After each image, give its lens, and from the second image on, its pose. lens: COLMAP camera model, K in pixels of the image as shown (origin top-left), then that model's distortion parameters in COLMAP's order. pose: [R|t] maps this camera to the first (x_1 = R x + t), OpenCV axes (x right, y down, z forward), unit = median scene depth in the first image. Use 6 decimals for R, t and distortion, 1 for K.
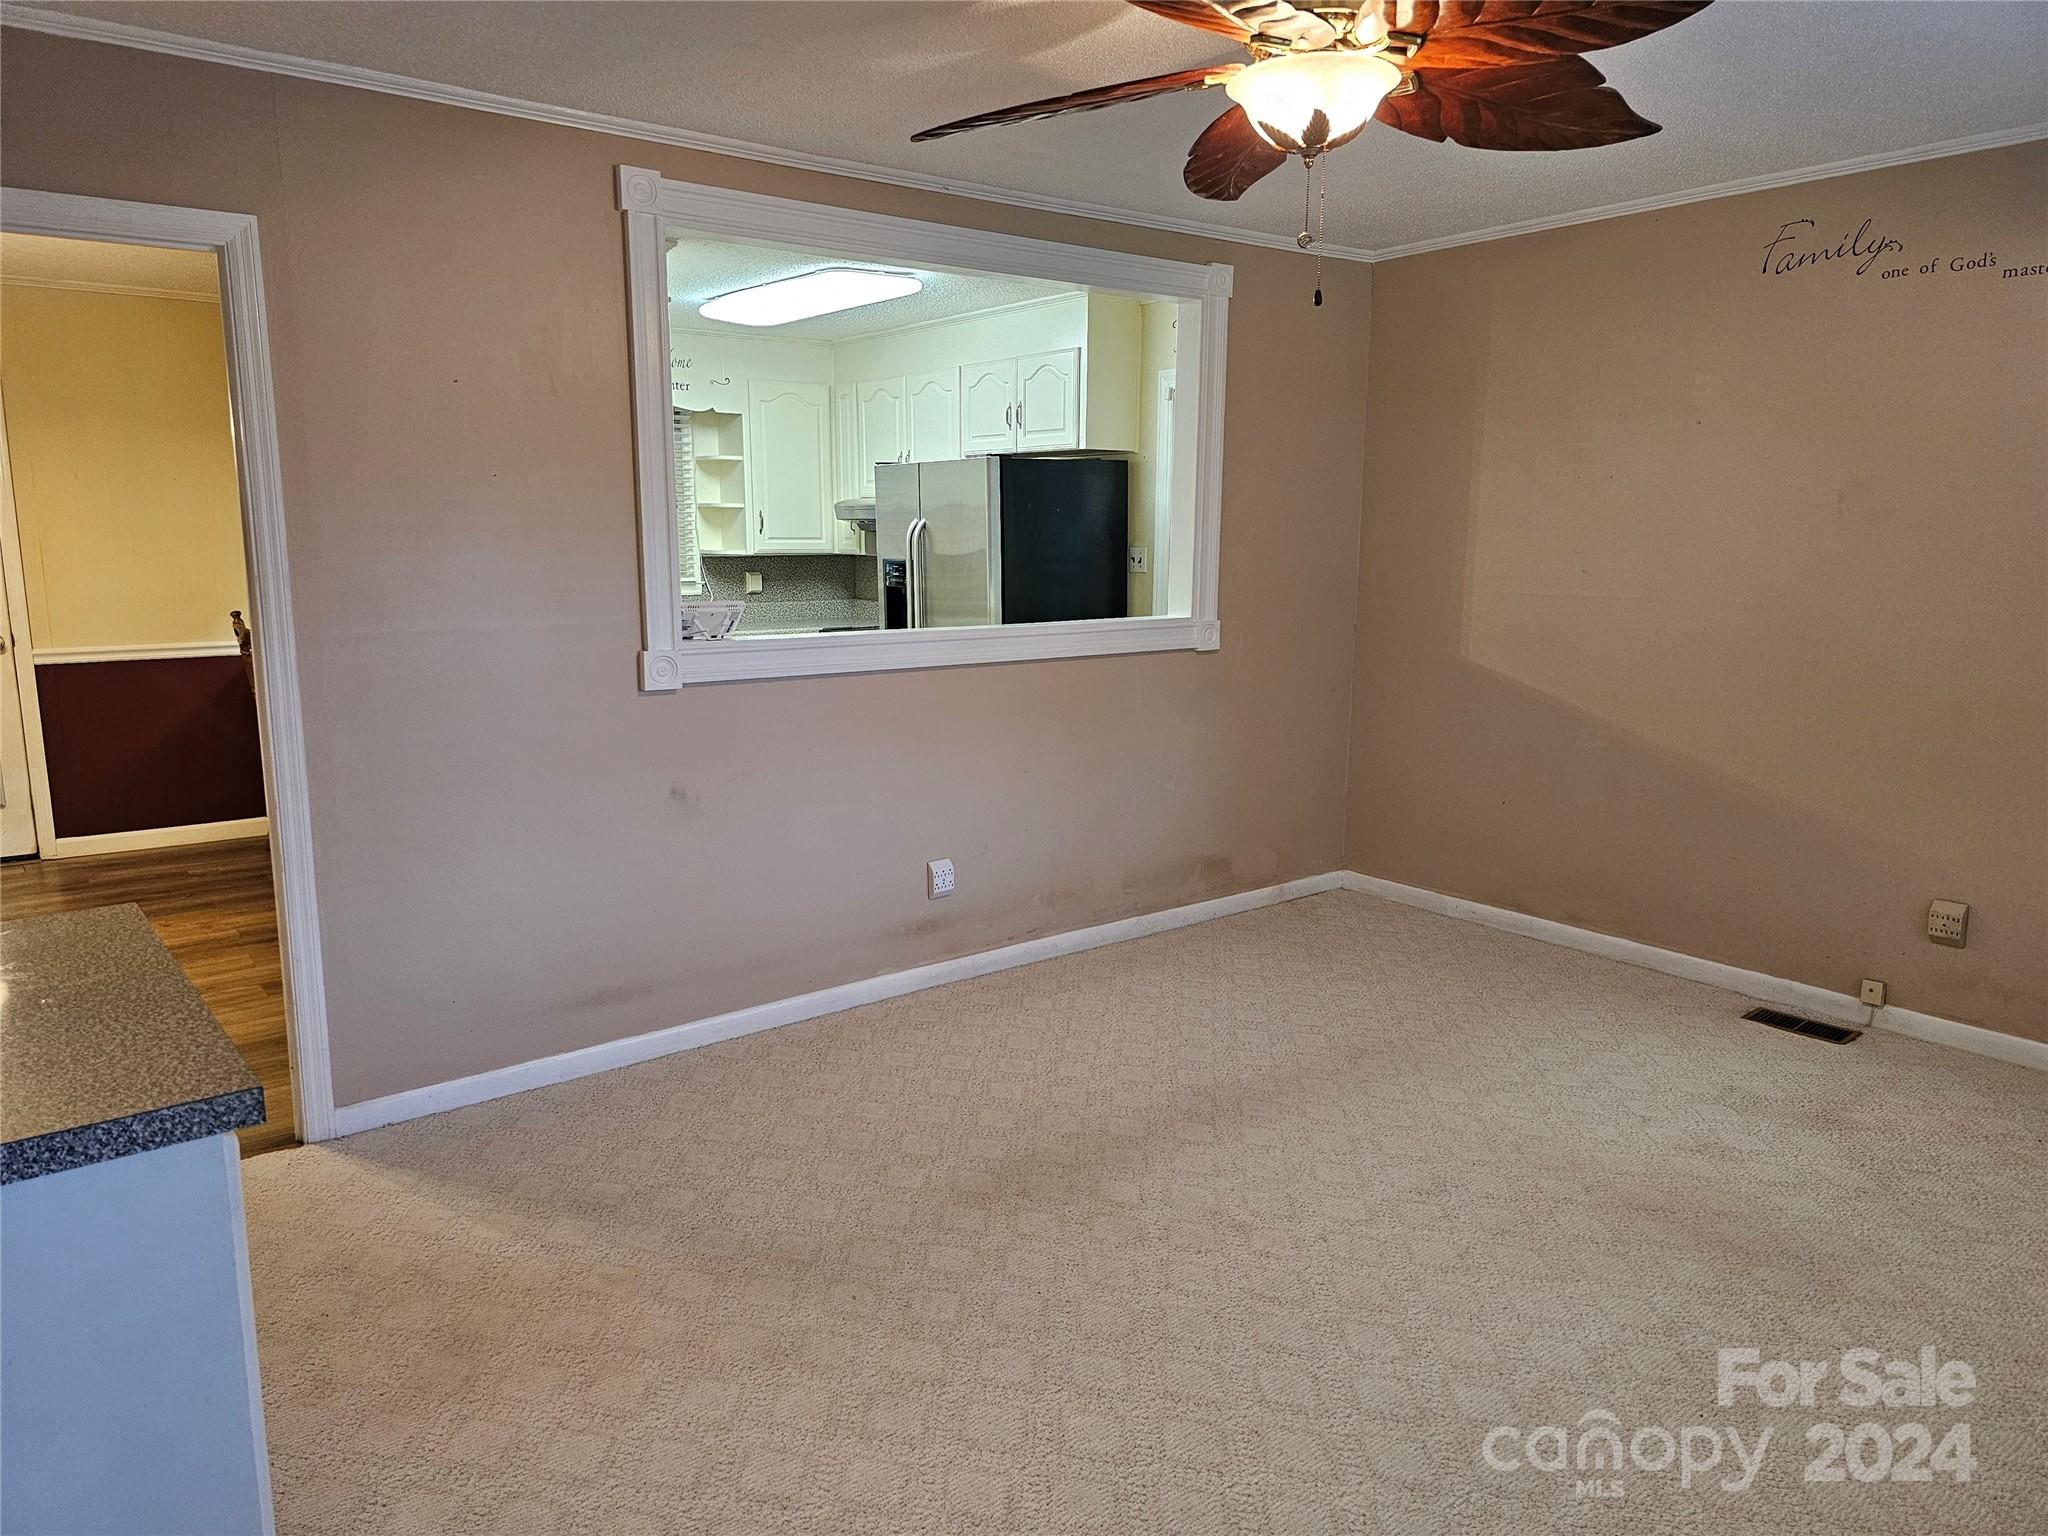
lens RADIAL K [[1367.1, 0, 1010.0], [0, 1367.1, 752.6], [0, 0, 1]] dist [0.069277, -0.069672]
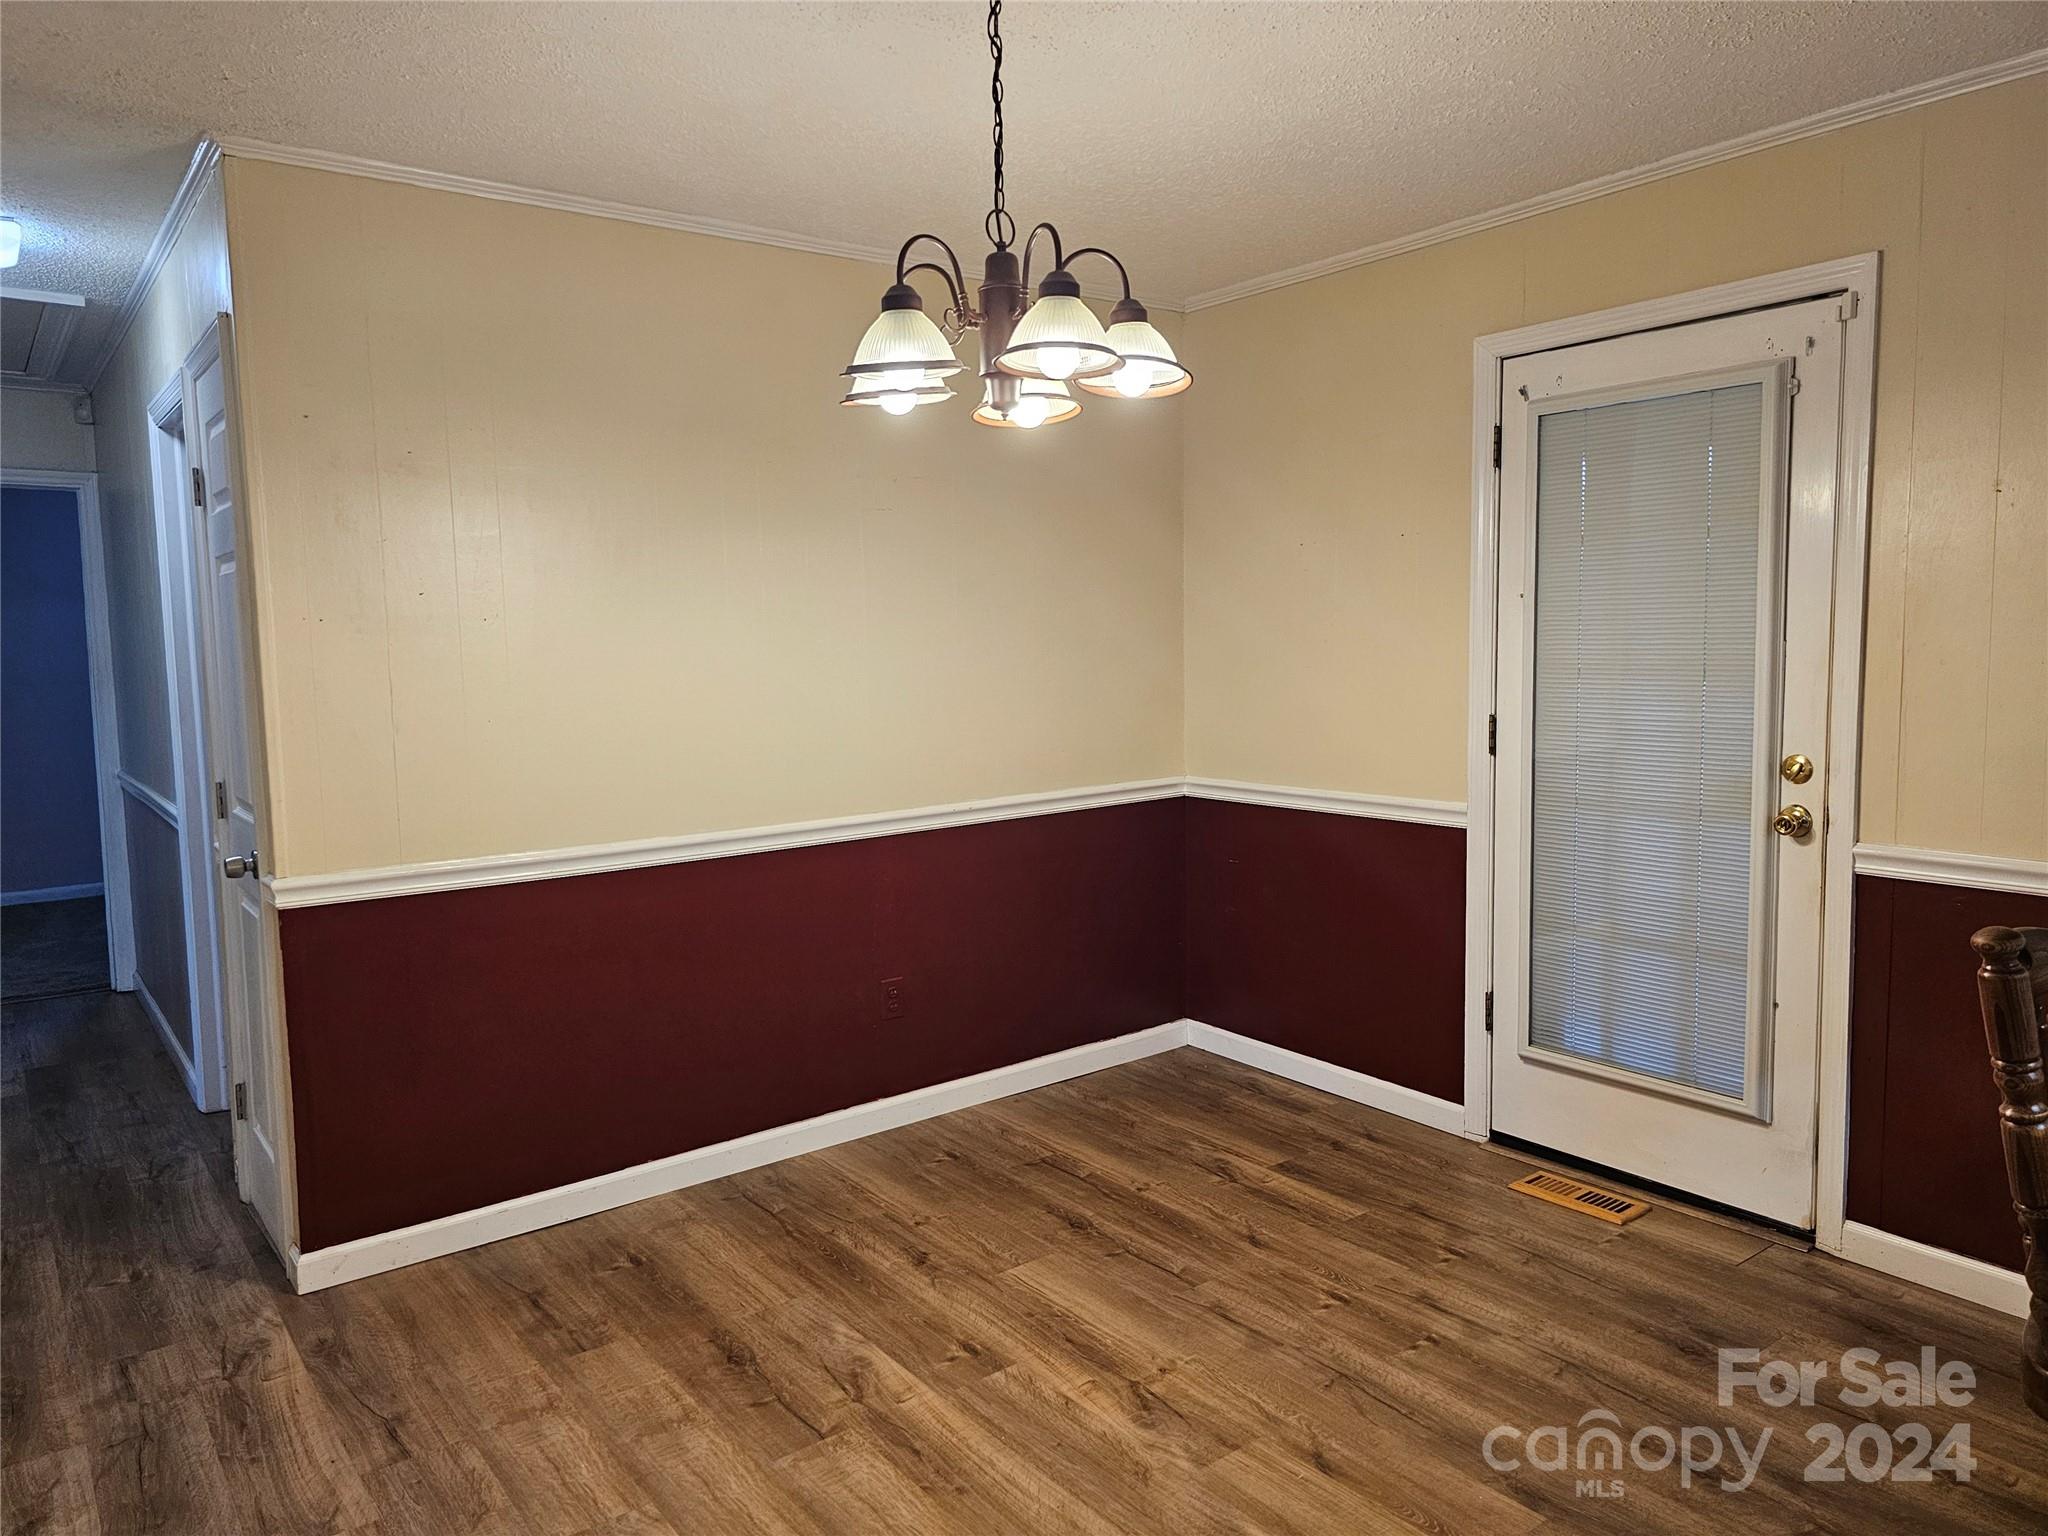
lens RADIAL K [[1358.7, 0, 1024.0], [0, 1358.7, 768.0], [0, 0, 1]] dist [0.001574, 0.000176]
pose [[0.008396, 0.096204, -0.995326, -0.174859], [-0.148546, 0.984438, 0.093898, -0.080806], [0.988870, 0.147063, 0.022557, 0.543285]]
